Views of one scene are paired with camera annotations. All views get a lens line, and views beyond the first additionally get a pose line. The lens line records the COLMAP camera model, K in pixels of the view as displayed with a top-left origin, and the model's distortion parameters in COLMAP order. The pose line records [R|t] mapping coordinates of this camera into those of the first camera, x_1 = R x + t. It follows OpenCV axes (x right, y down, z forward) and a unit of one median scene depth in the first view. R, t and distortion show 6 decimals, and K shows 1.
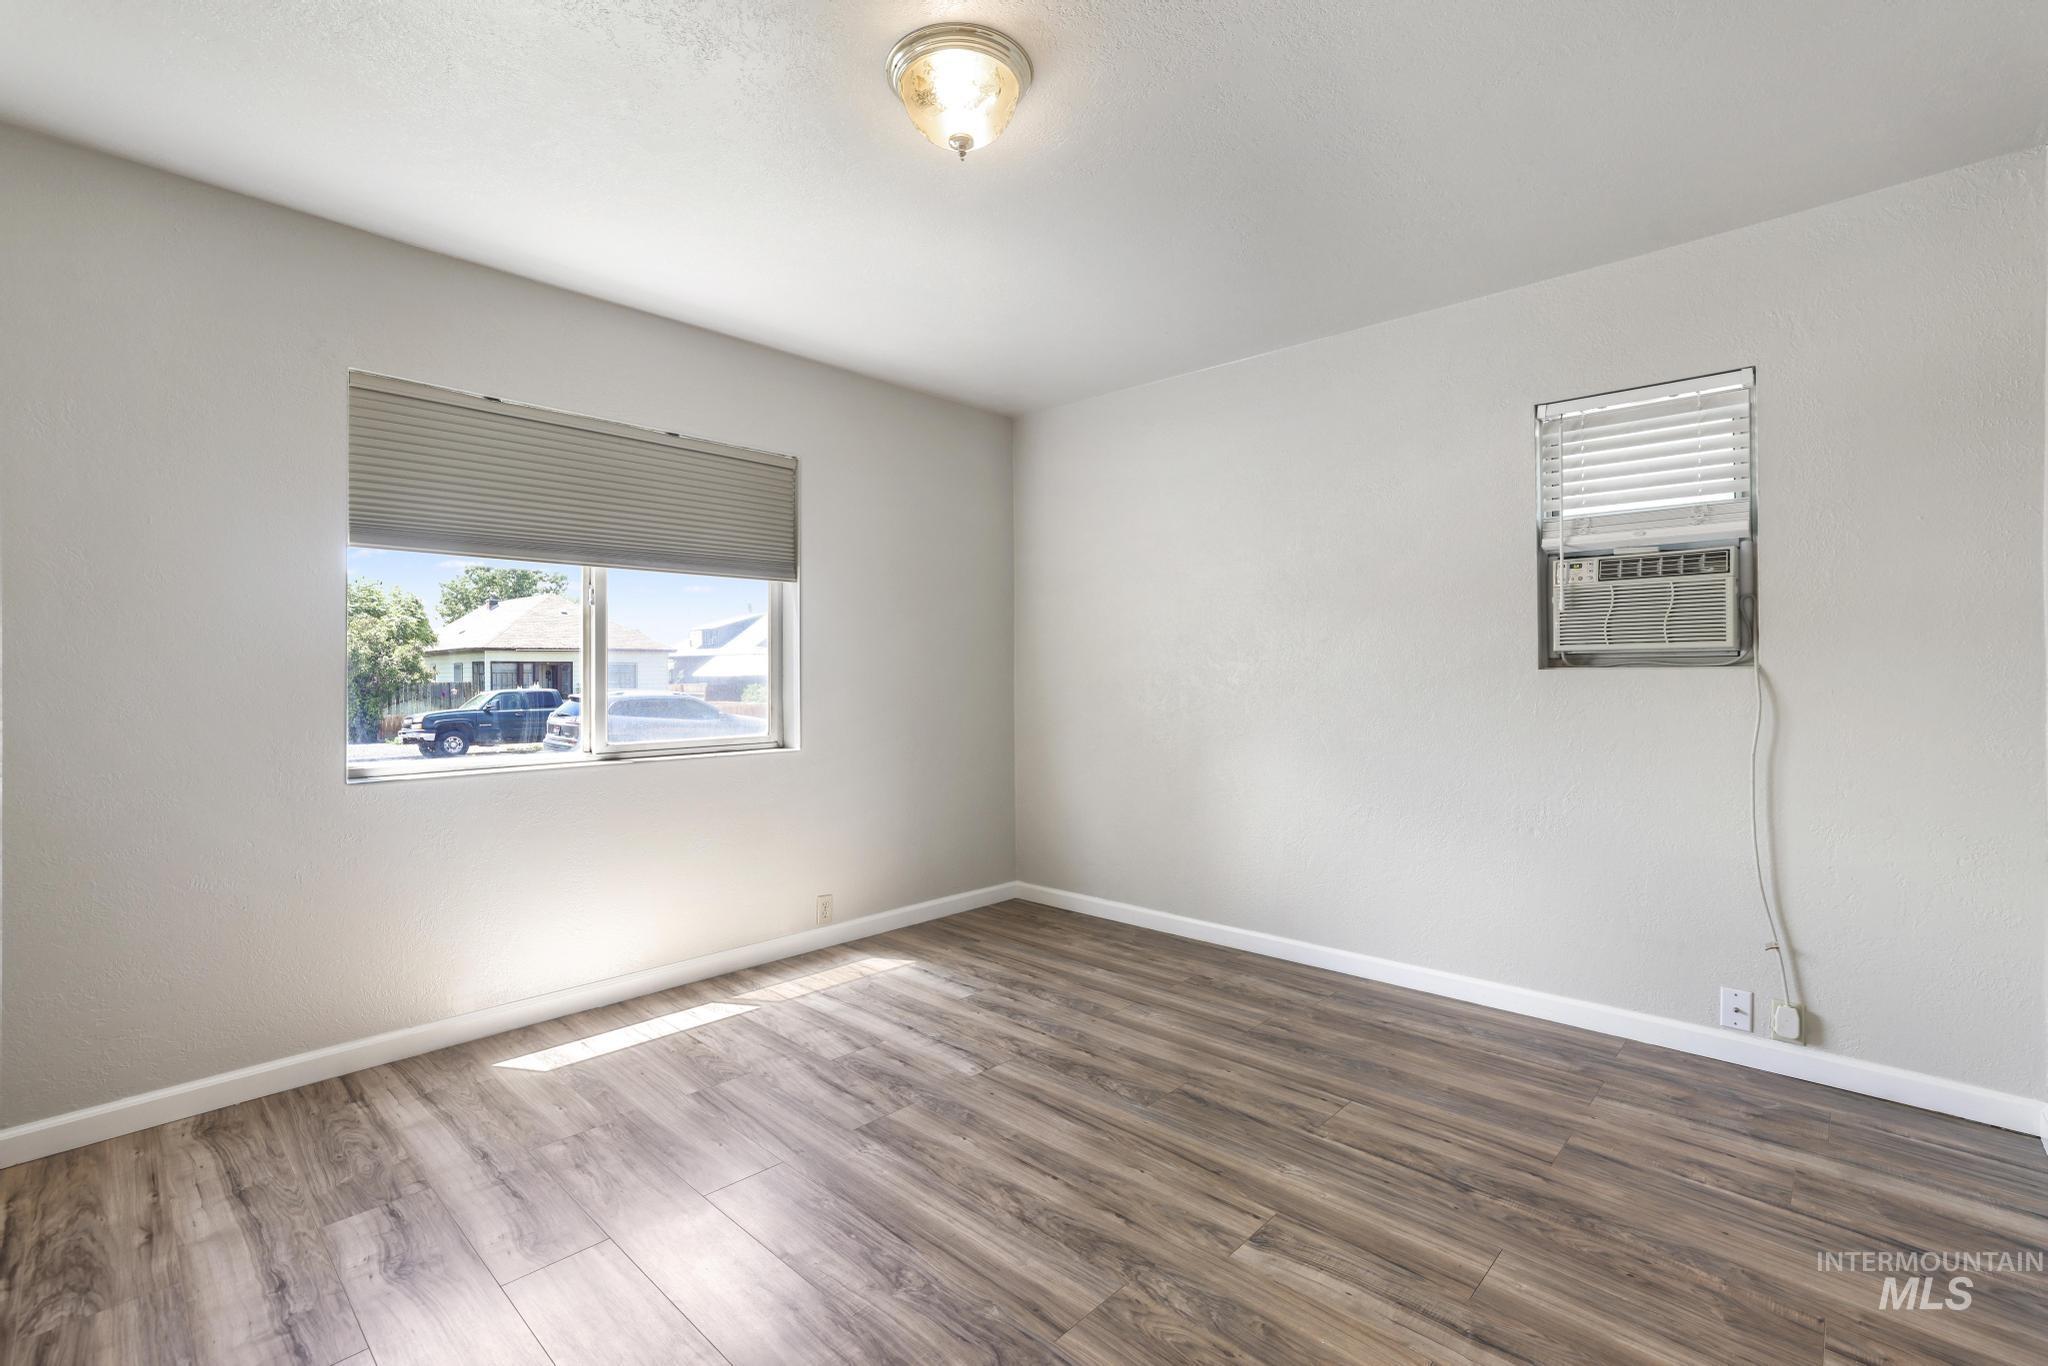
lens RADIAL K [[892.3, 0, 1038.2], [0, 892.3, 673.1], [0, 0, 1]] dist [-0.035438, 0.021564]
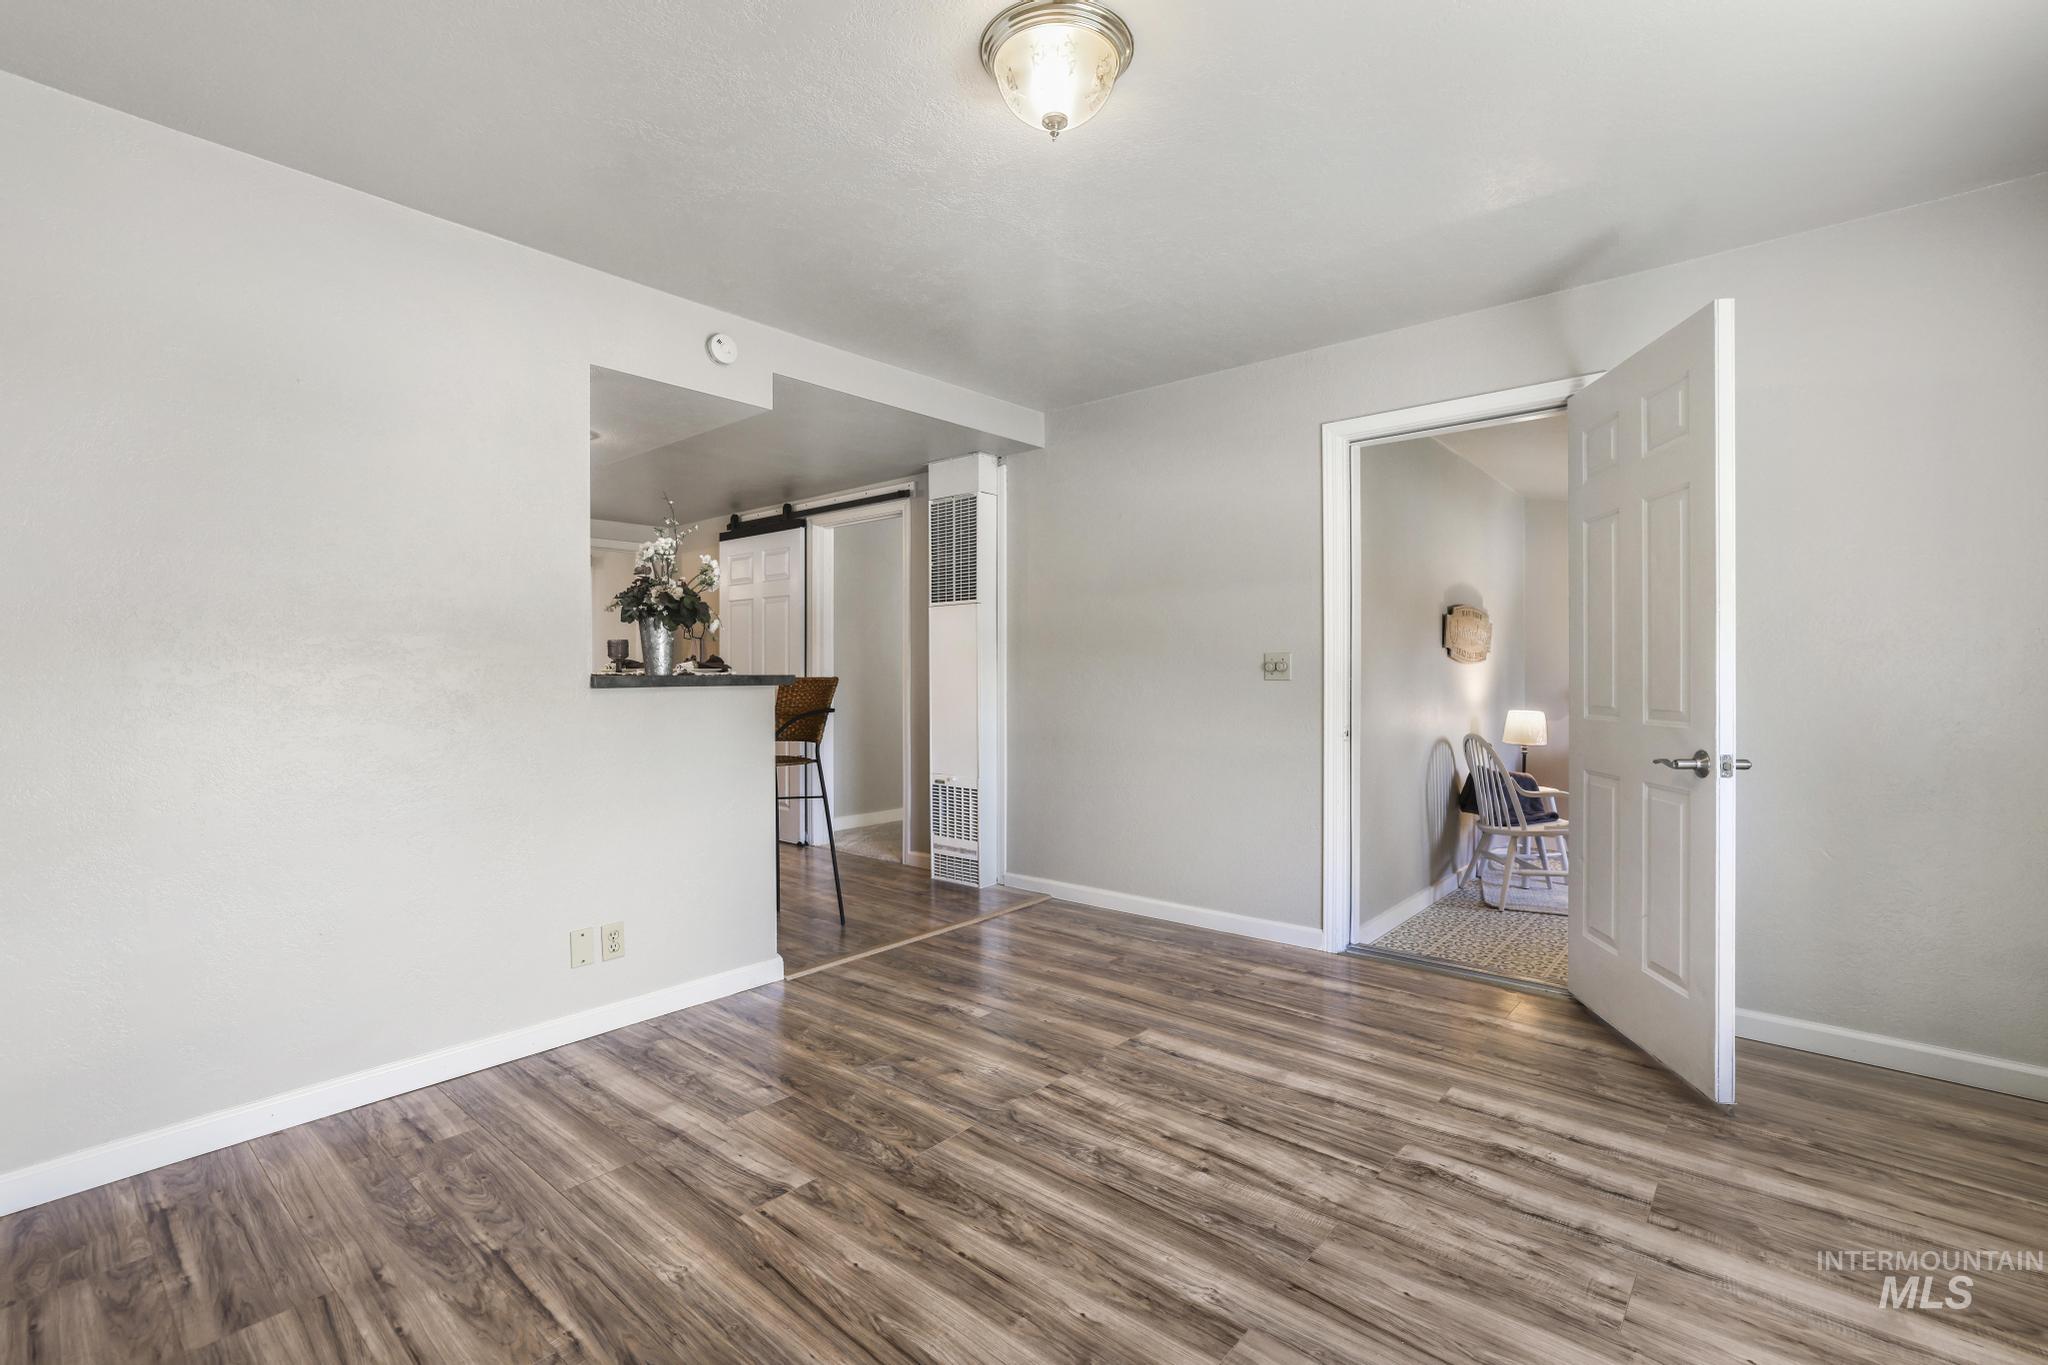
lens RADIAL K [[891.5, 0, 1019.7], [0, 891.5, 668.1], [0, 0, 1]] dist [-0.031457, 0.017519]
pose [[-0.999739, 0.005549, -0.022145, -0.022731], [0.005768, 0.999935, -0.009803, 0.013814], [0.022089, -0.009928, -0.999707, 1.995561]]
